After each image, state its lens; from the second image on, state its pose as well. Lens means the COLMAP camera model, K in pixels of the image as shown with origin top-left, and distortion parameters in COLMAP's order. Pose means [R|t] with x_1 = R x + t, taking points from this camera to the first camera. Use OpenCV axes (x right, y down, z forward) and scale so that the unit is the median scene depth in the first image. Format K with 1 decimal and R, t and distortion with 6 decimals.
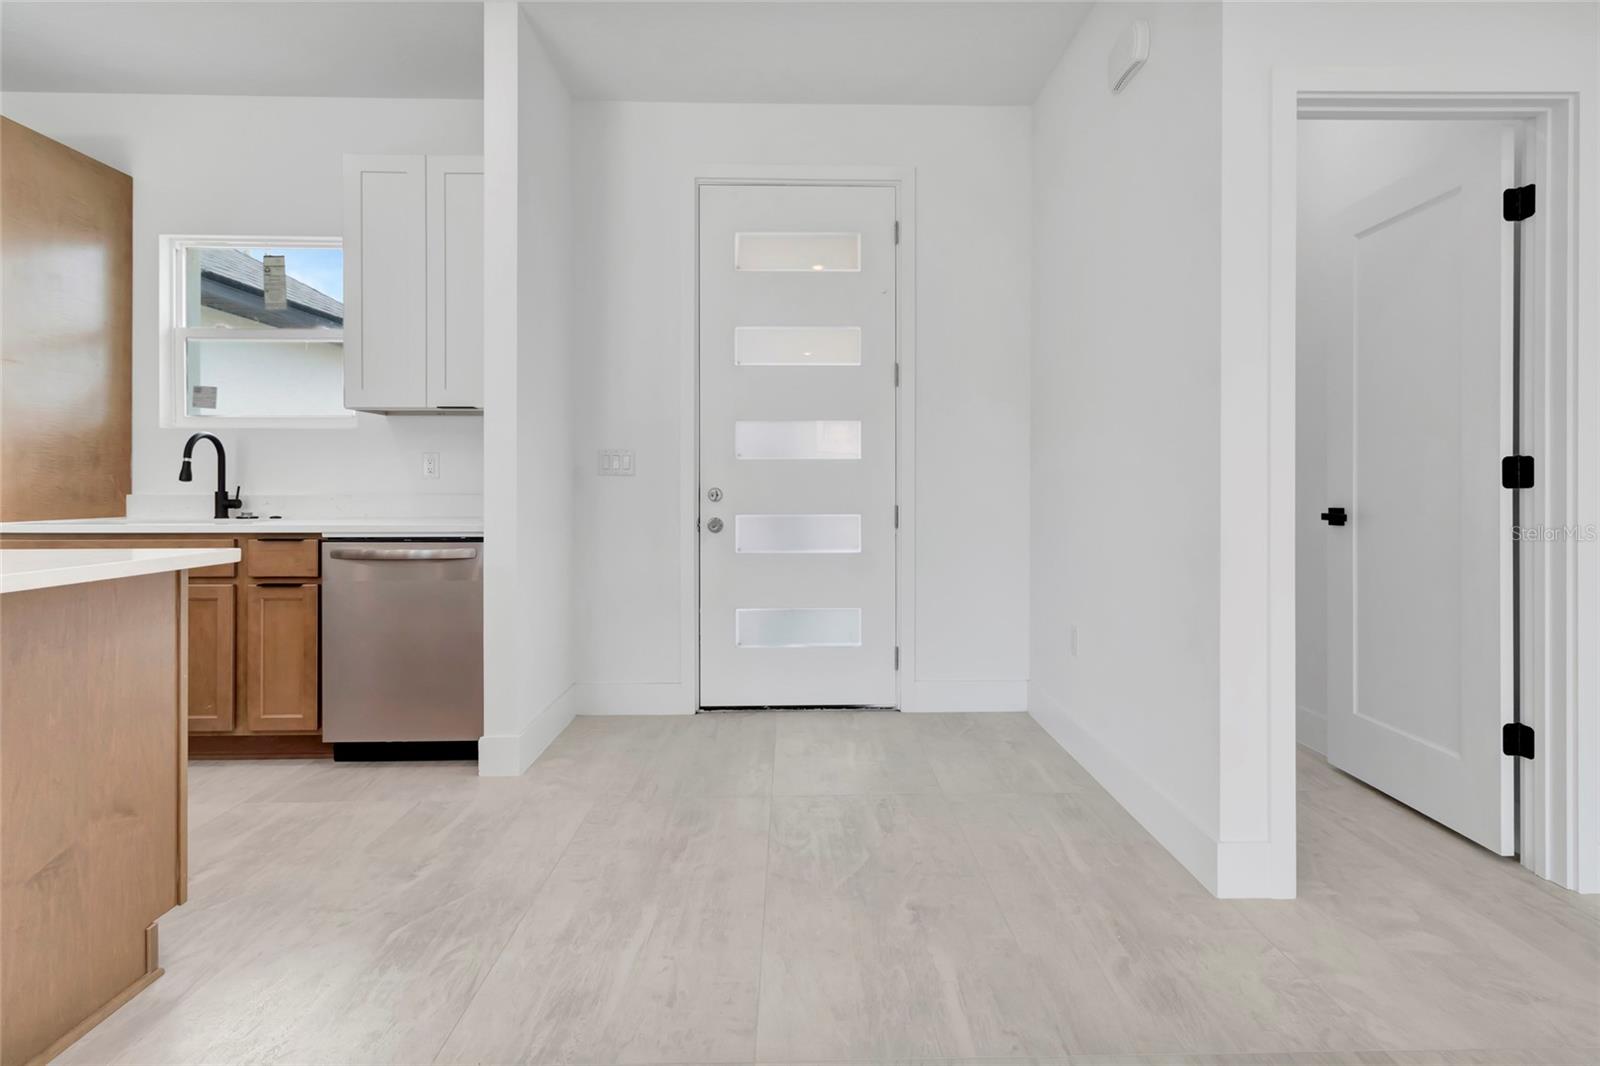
lens RADIAL K [[756.4, 0, 809.1], [0, 756.4, 485.9], [0, 0, 1]] dist [0.000561, -0.000779]
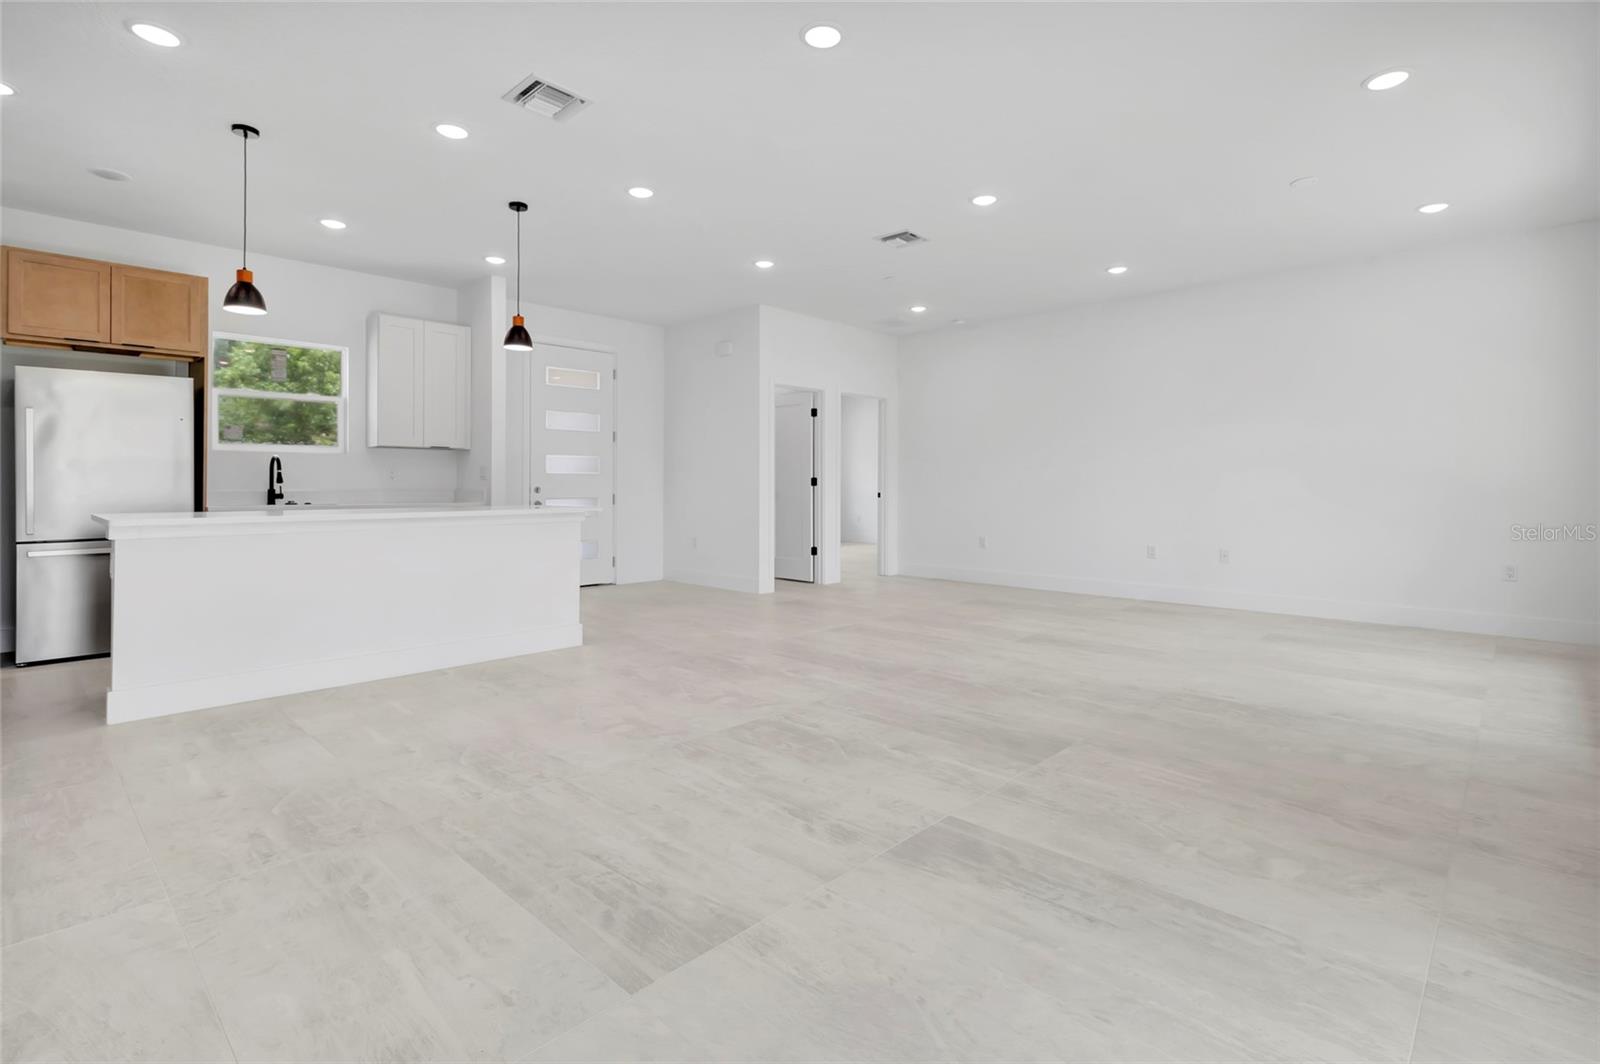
lens RADIAL K [[749.2, 0, 830.3], [0, 749.2, 510.3], [0, 0, 1]] dist [-0.000907, 0.000005]
pose [[0.703792, -0.024435, 0.709986, -1.211557], [0.002502, 0.999487, 0.031918, 0.004728], [-0.710402, -0.020687, 0.703492, -1.234017]]
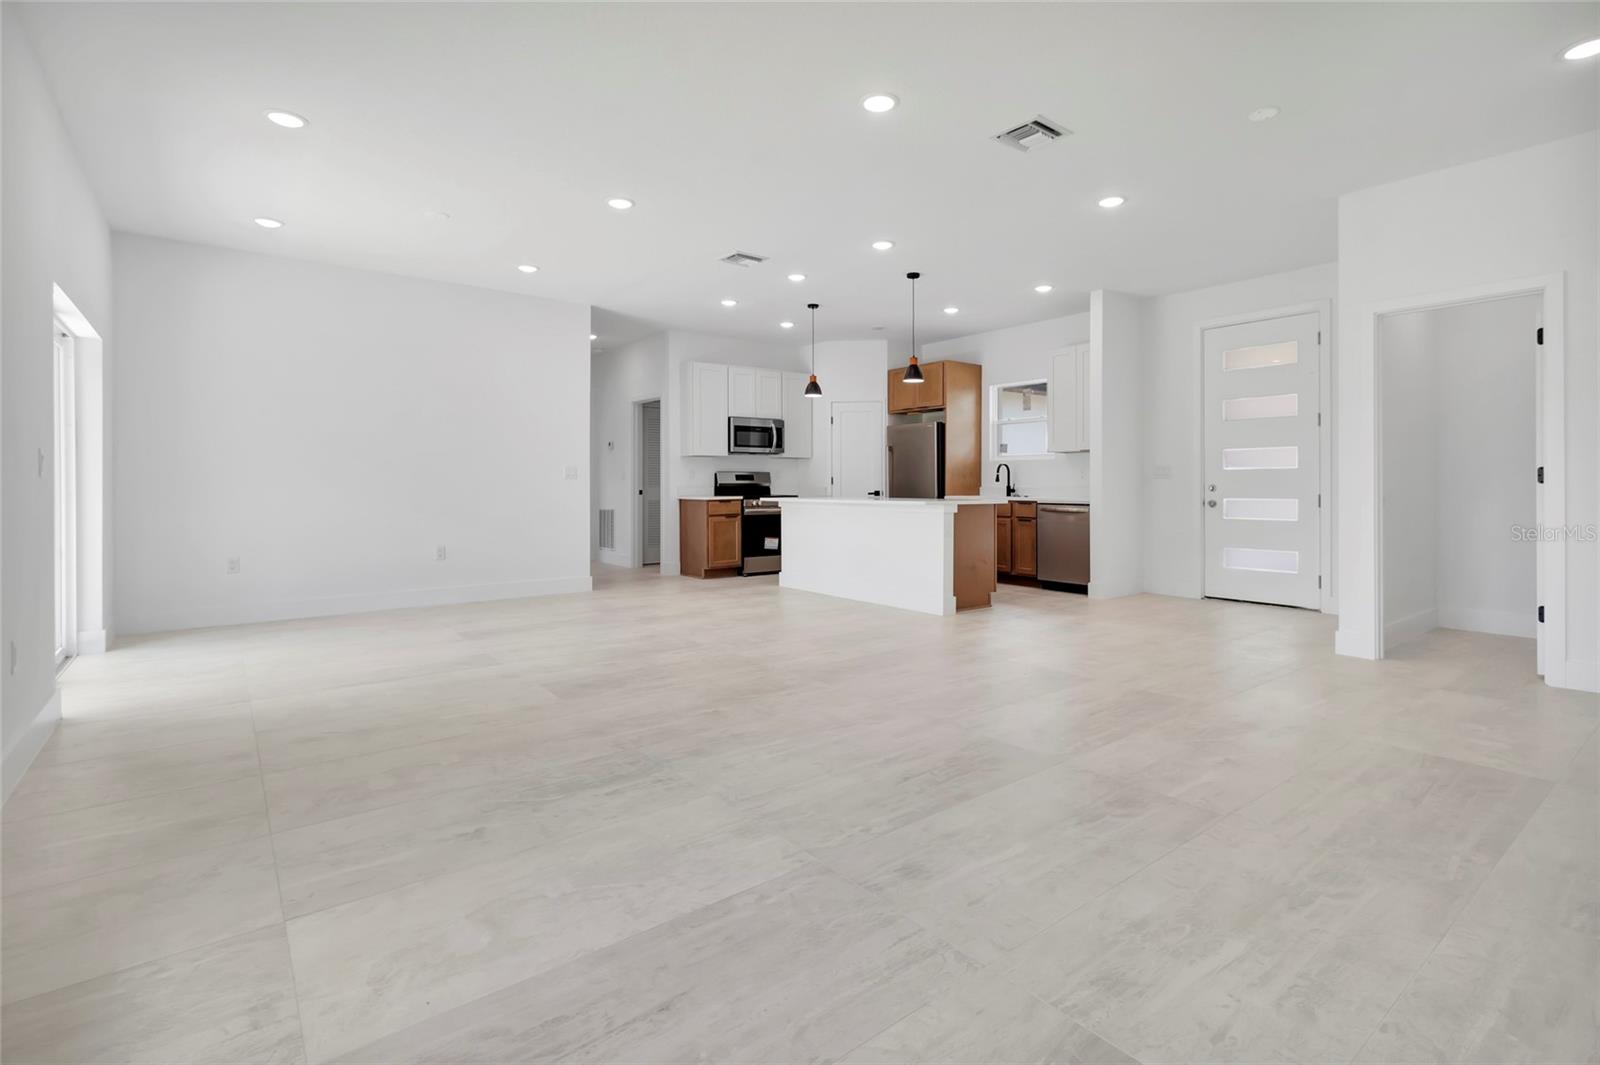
lens RADIAL K [[765.5, 0, 815.2], [0, 765.5, 482.4], [0, 0, 1]] dist [0.001605, 0.000120]
pose [[0.598591, -0.001784, -0.801053, 0.988546], [-0.001010, 0.999995, -0.002982, 0.004967], [0.801054, 0.002594, 0.598586, -1.171635]]
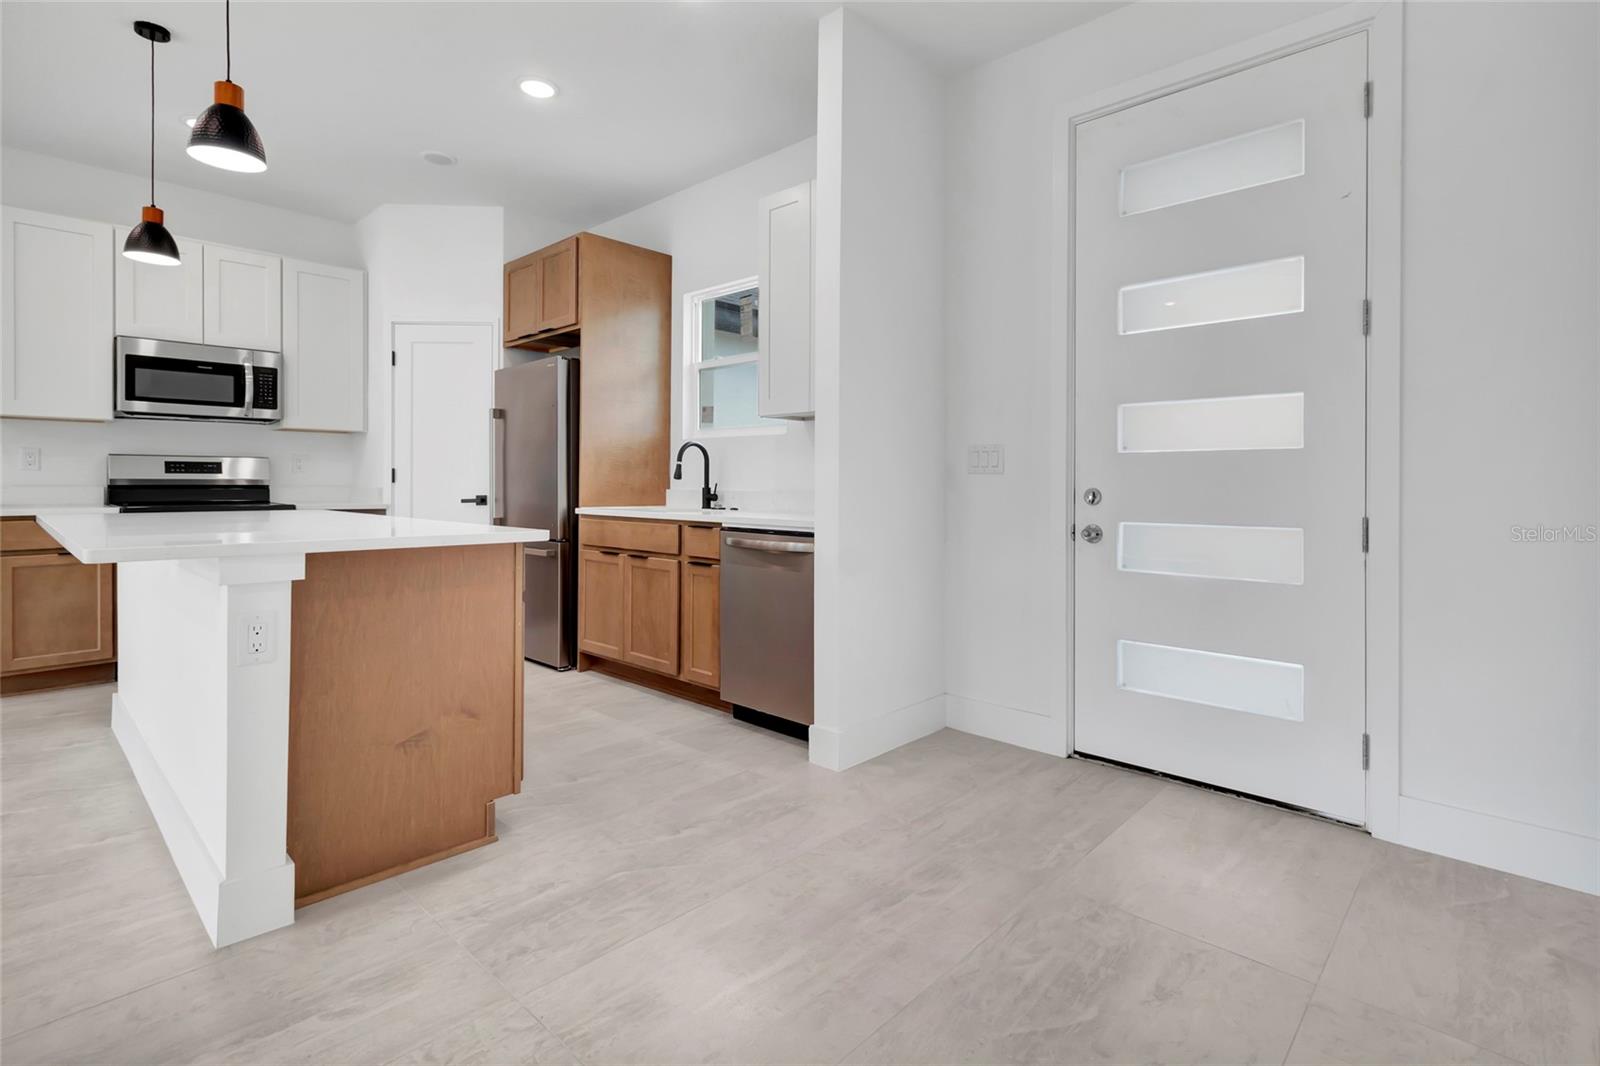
lens RADIAL K [[765.5, 0, 815.2], [0, 765.5, 482.9], [0, 0, 1]] dist [0.001605, 0.000120]
pose [[0.712978, 0.003440, -0.701178, 0.285260], [-0.007164, 0.999972, -0.002378, 0.001330], [0.701150, 0.006719, 0.712982, 0.230921]]
